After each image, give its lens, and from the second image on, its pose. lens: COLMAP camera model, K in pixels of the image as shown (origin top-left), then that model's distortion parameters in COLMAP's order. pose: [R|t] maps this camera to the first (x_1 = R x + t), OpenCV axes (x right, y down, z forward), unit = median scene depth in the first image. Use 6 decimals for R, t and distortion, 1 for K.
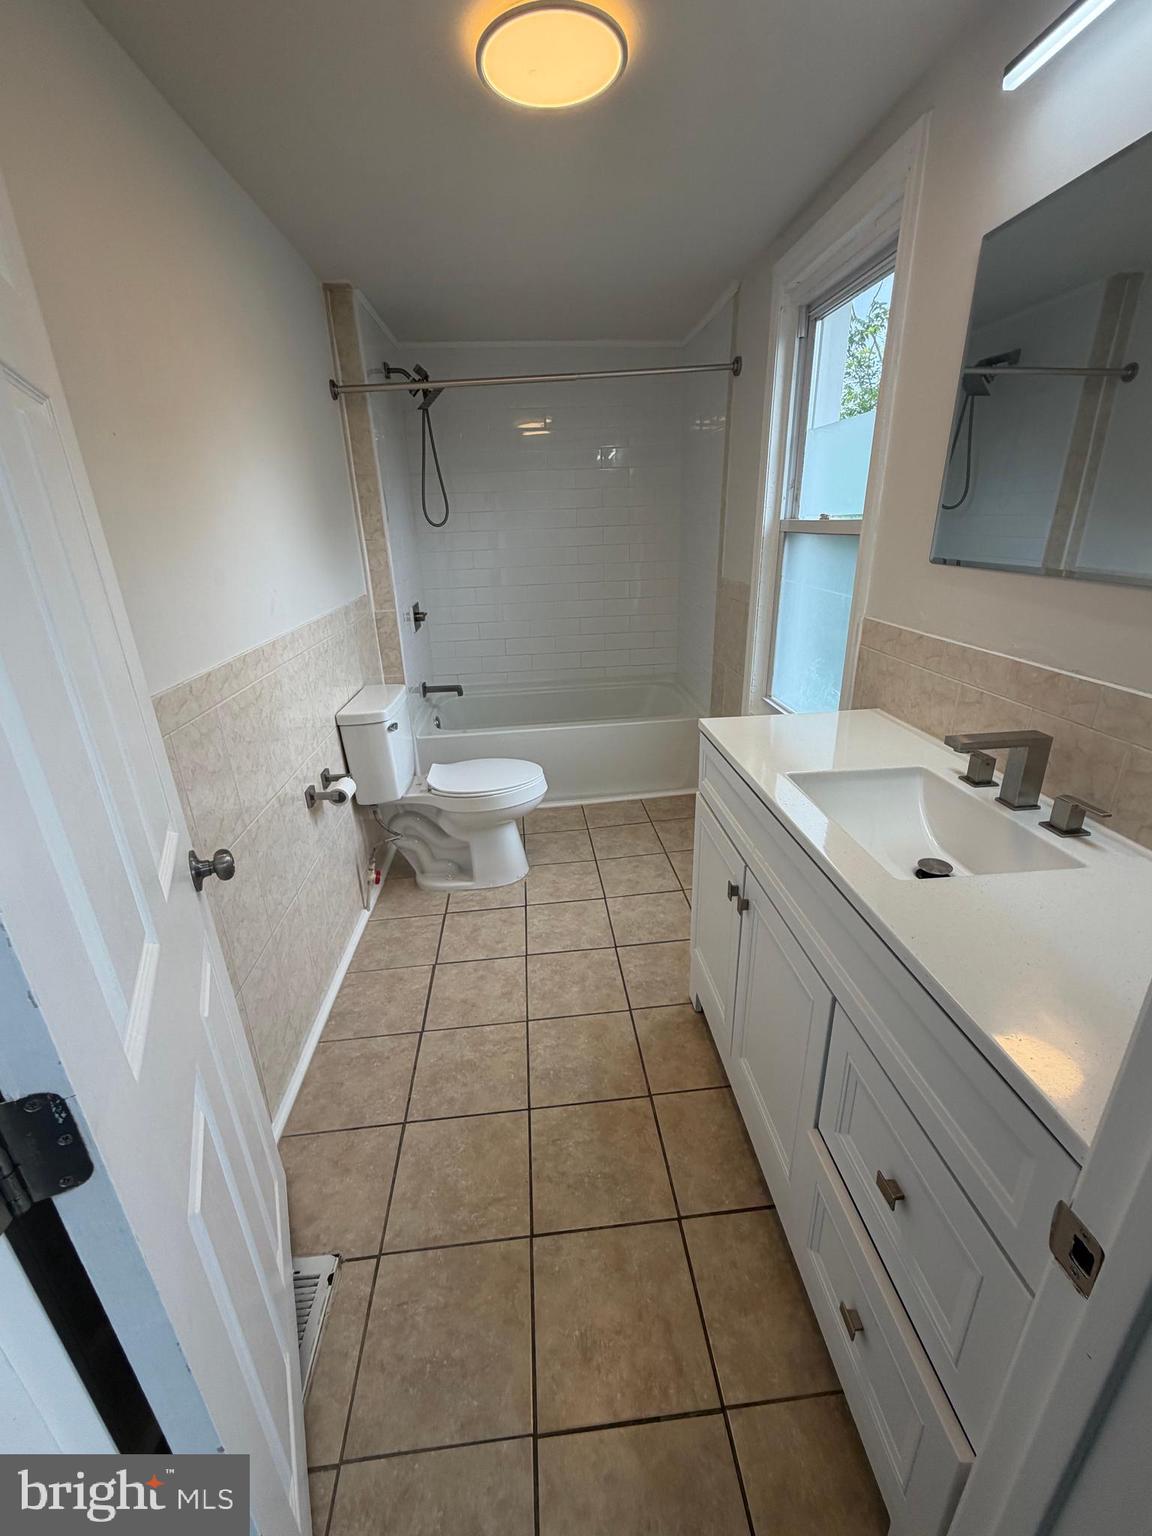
lens RADIAL K [[639.6, 0, 576.0], [0, 639.6, 768.0], [0, 0, 1]] dist [0.001329, -0.000258]
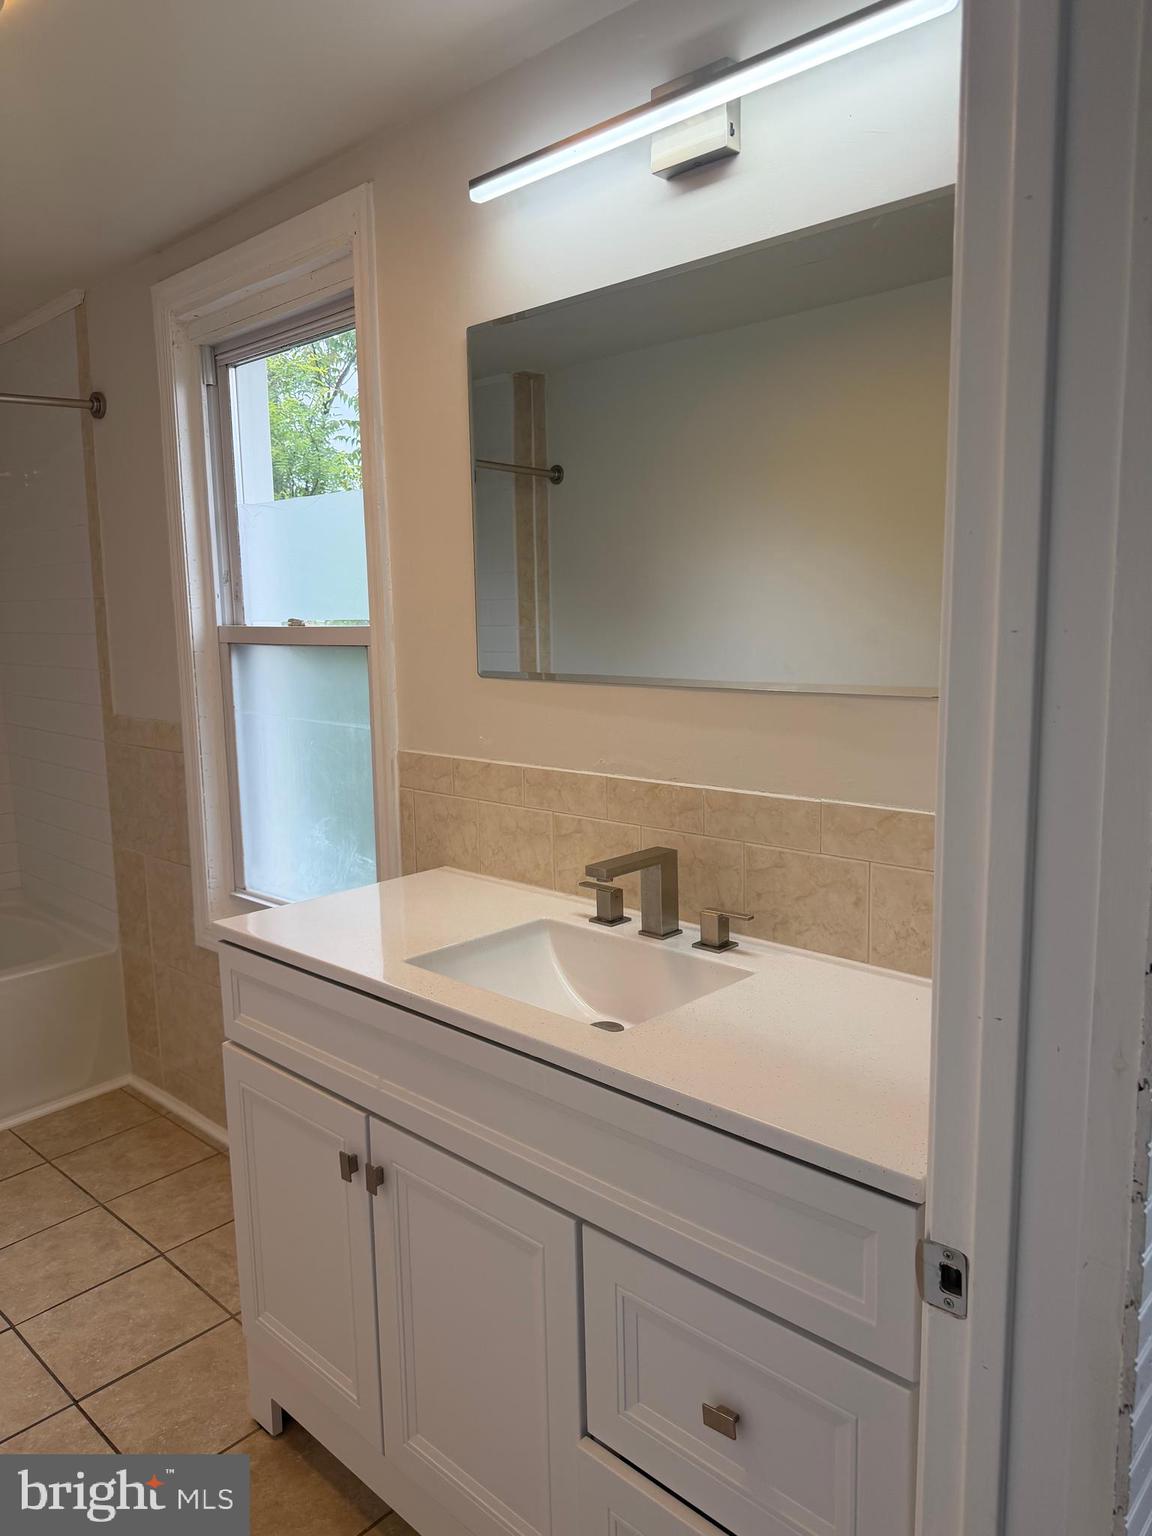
lens RADIAL K [[1084.2, 0, 575.2], [0, 1084.2, 774.2], [0, 0, 1]] dist [0.086638, -0.120786]
pose [[0.747547, -0.082142, 0.659110, -0.268984], [0.236752, 0.960098, -0.148866, 0.031634], [-0.620582, 0.267330, 0.737165, -0.056300]]
